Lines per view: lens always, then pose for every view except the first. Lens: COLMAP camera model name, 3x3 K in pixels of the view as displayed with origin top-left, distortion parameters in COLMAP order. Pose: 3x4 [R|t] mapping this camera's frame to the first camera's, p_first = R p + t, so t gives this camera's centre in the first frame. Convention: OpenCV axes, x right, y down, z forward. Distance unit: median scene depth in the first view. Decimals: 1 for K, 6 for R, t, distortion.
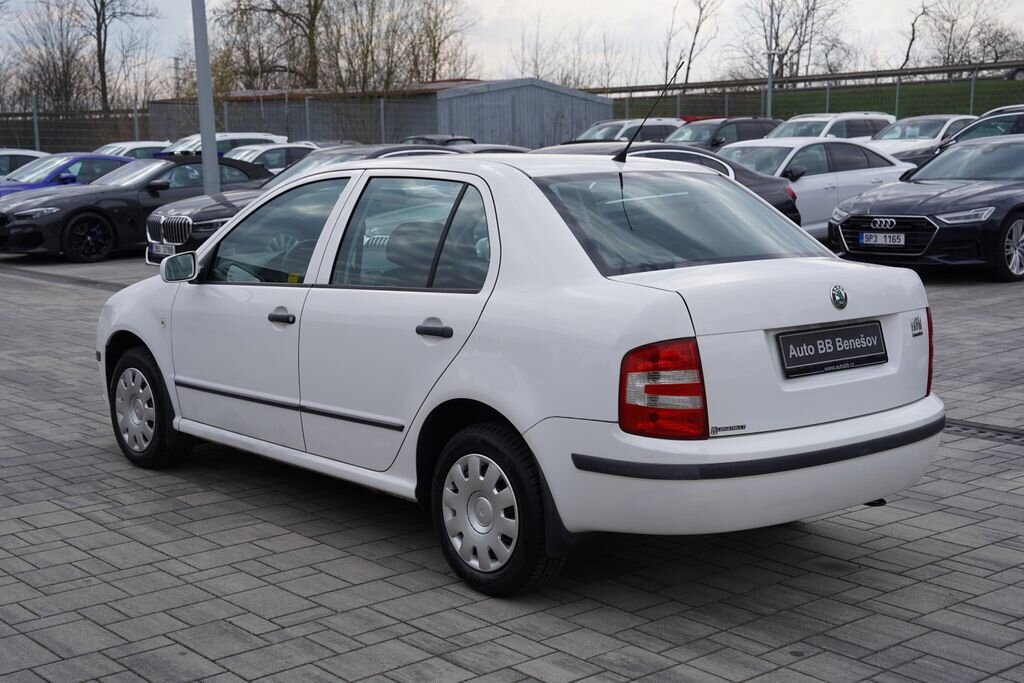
lens RADIAL K [[1339.3, 0, 478.7], [0, 1339.3, 370.5], [0, 0, 1]] dist [0.127634, 0.000000]
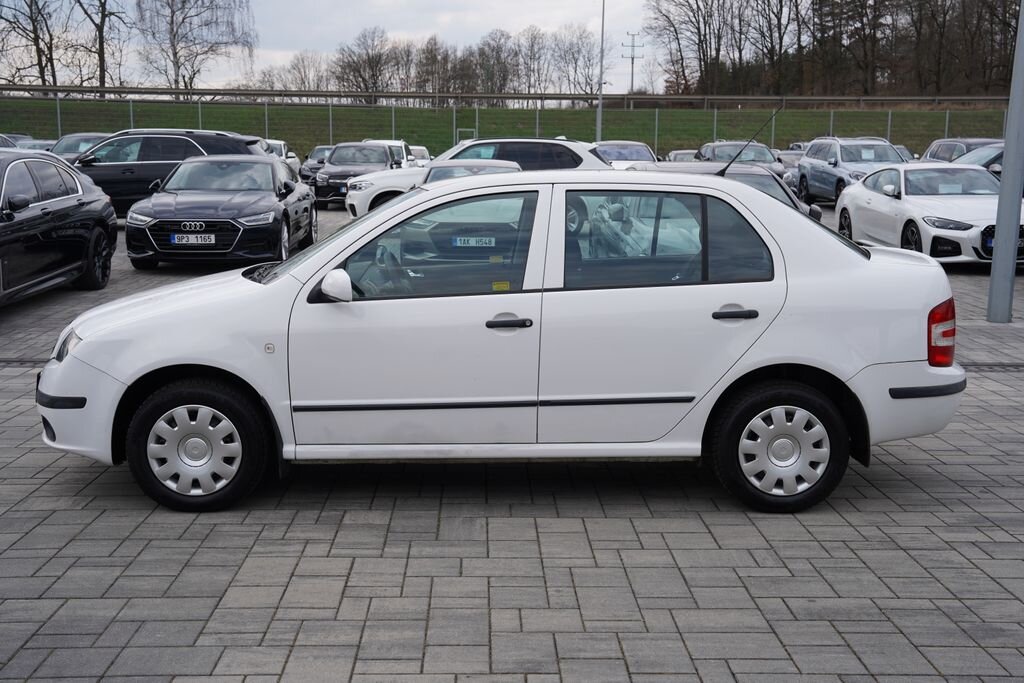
lens RADIAL K [[1137.0, 0, 474.6], [0, 1137.0, 379.6], [0, 0, 1]] dist [0.071817, 0.000000]
pose [[0.638137, -0.132417, 0.758450, -0.926404], [0.111943, 0.990589, 0.078760, -0.074737], [-0.761741, 0.034643, 0.646955, 0.470821]]
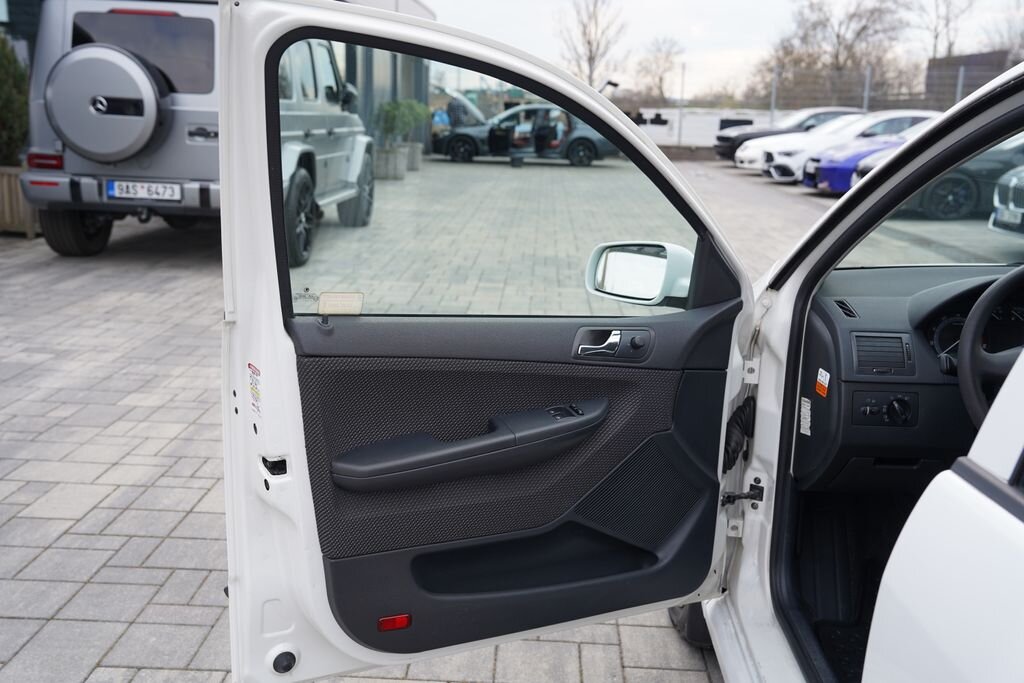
lens RADIAL K [[1027.7, 0, 516.8], [0, 1027.7, 350.2], [0, 0, 1]] dist [0.054664, 0.000000]
pose [[0.746071, 0.176738, -0.641983, -0.064655], [-0.139283, 0.984225, 0.109091, -0.100334], [0.651136, 0.008027, 0.758918, 0.837693]]
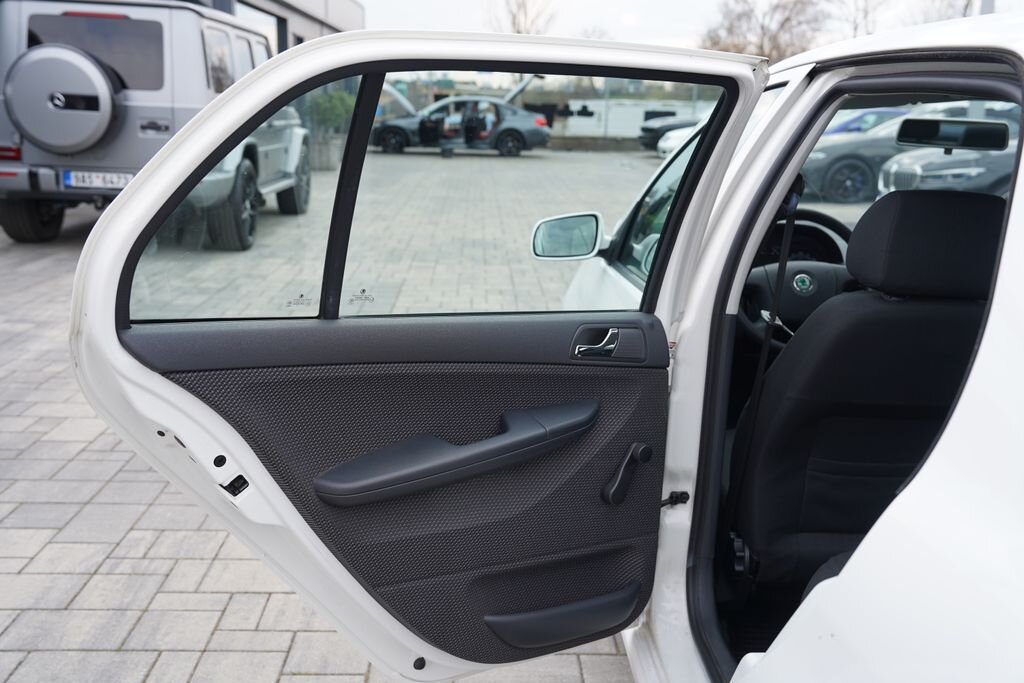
lens RADIAL K [[1027.5, 0, 513.1], [0, 1027.5, 352.7], [0, 0, 1]] dist [0.058323, 0.000000]
pose [[0.785881, 0.170167, -0.594503, 0.060792], [-0.128916, 0.985353, 0.111626, -0.086704], [0.604790, -0.011084, 0.796308, 0.706377]]
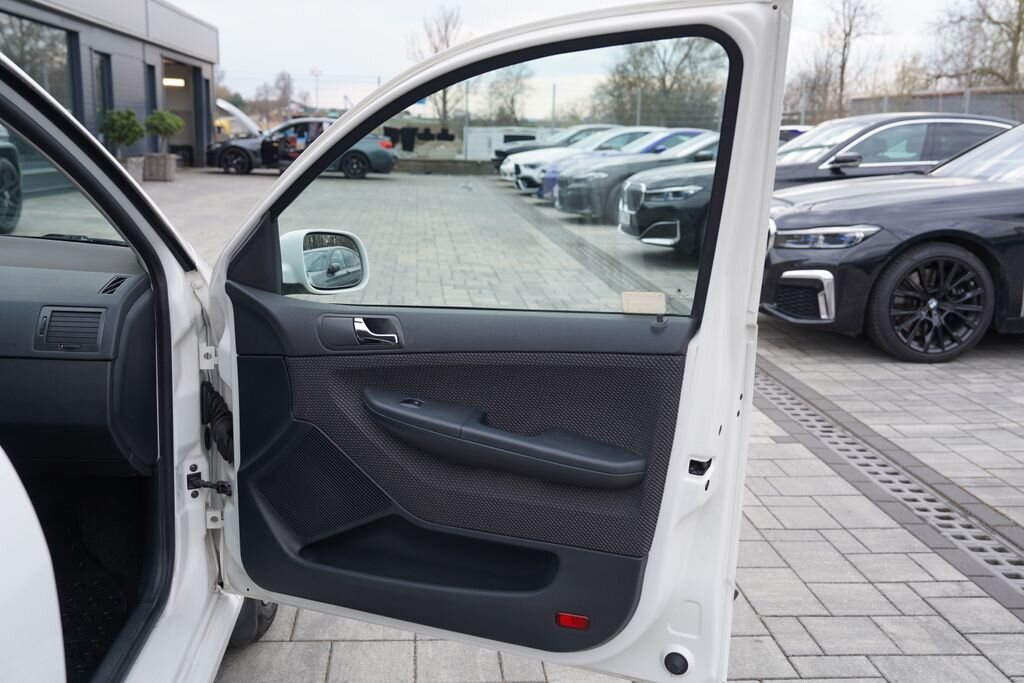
lens RADIAL K [[1002.8, 0, 510.4], [0, 1002.8, 343.3], [0, 0, 1]] dist [0.037475, 0.000000]
pose [[0.830702, 0.145616, -0.537335, 0.298277], [-0.126590, 0.989310, 0.072397, -0.136843], [0.542133, 0.007881, 0.840256, 1.143725]]
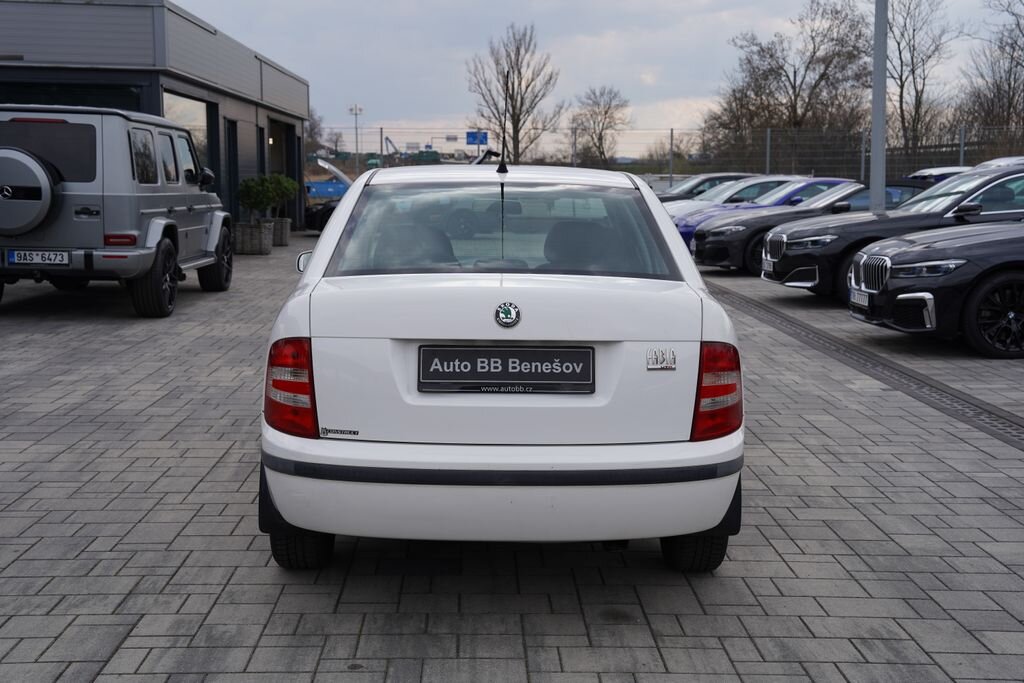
lens RADIAL K [[1241.8, 0, 496.8], [0, 1241.8, 376.7], [0, 0, 1]] dist [0.120846, 0.000000]
pose [[0.782844, 0.106673, -0.613006, 0.689976], [-0.109777, 0.993419, 0.032679, -0.033815], [0.612458, 0.041711, 0.789402, 0.272684]]
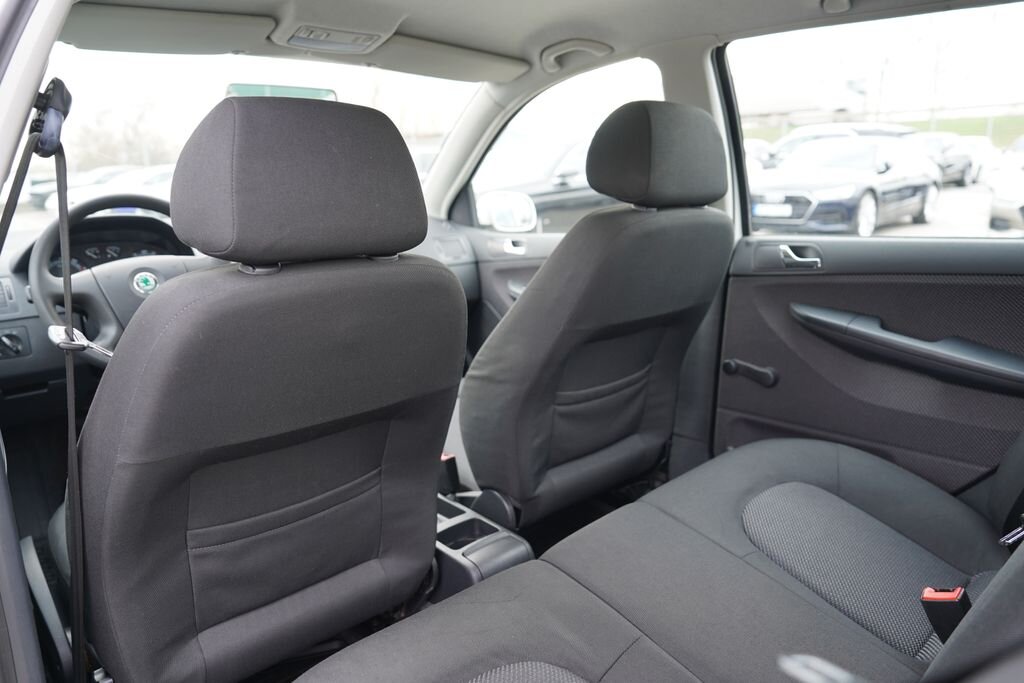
lens RADIAL K [[696.3, 0, 507.8], [0, 696.3, 342.8], [0, 0, 1]] dist [-0.066657, 0.039945]
pose [[0.998699, -0.020751, 0.046577, -0.003607], [0.016923, 0.996560, 0.081125, -0.076643], [-0.048100, -0.080231, 0.995615, 0.925032]]
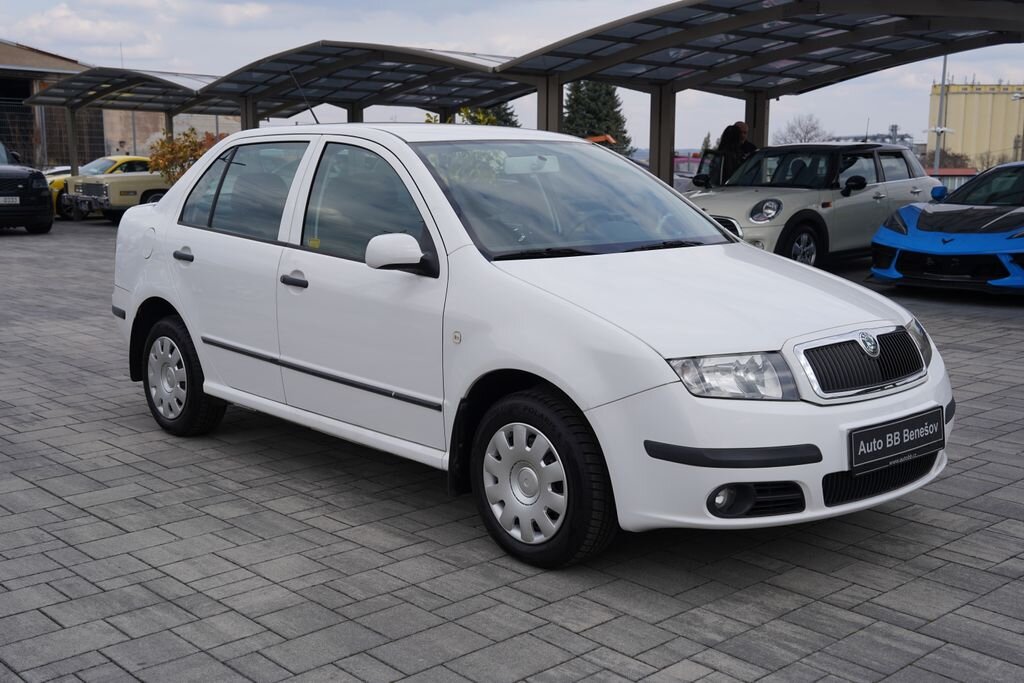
lens RADIAL K [[1199.5, 0, 544.4], [0, 1199.5, 350.7], [0, 0, 1]] dist [0.088549, 0.000000]
pose [[-0.997297, 0.013784, -0.072171, -0.029370], [-0.009550, 0.949599, 0.313323, -0.331647], [0.072852, 0.313166, -0.946900, 2.251508]]
